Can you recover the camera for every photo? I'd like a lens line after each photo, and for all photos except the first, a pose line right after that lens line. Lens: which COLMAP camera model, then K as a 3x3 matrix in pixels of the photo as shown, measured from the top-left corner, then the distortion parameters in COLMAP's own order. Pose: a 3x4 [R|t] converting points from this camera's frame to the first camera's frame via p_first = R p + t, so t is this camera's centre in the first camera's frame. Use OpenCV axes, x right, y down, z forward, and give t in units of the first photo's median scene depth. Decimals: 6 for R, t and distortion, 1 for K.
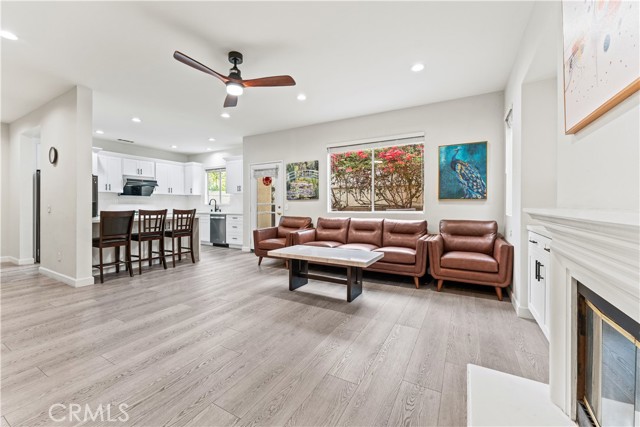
lens RADIAL K [[260.7, 0, 304.6], [0, 260.7, 208.1], [0, 0, 1]] dist [0.001359, -0.000417]
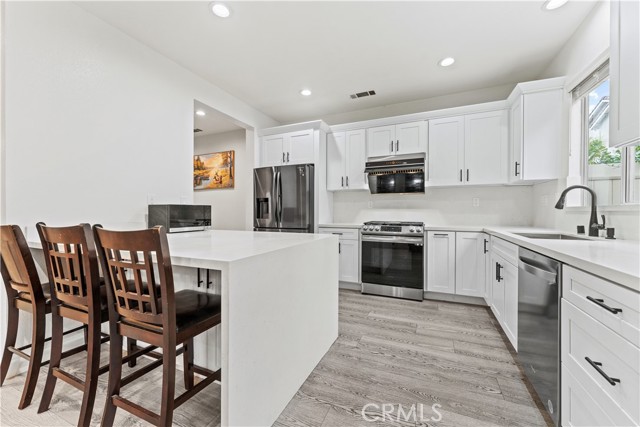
lens RADIAL K [[260.7, 0, 324.2], [0, 260.7, 213.0], [0, 0, 1]] dist [0.001359, -0.000417]
pose [[0.121638, -0.006244, -0.992555, -0.187384], [-0.017081, 0.999819, -0.008383, -0.001199], [0.992428, 0.017974, 0.121509, 1.068172]]
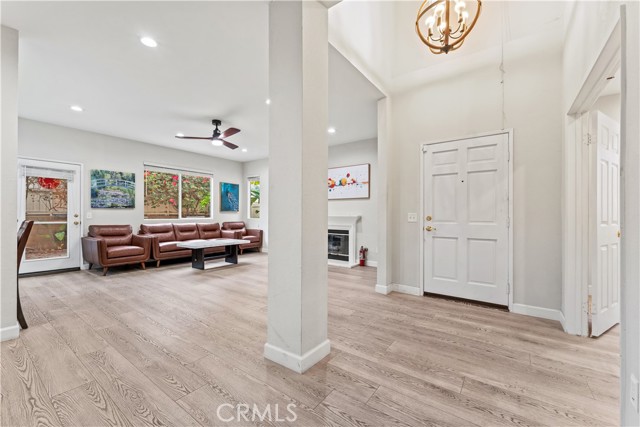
lens RADIAL K [[260.7, 0, 310.0], [0, 260.7, 216.4], [0, 0, 1]] dist [0.001359, -0.000417]
pose [[0.104706, -0.005129, 0.994490, -0.974461], [0.006811, 0.999967, 0.004440, 0.000331], [-0.994480, 0.006309, 0.104737, 0.141427]]
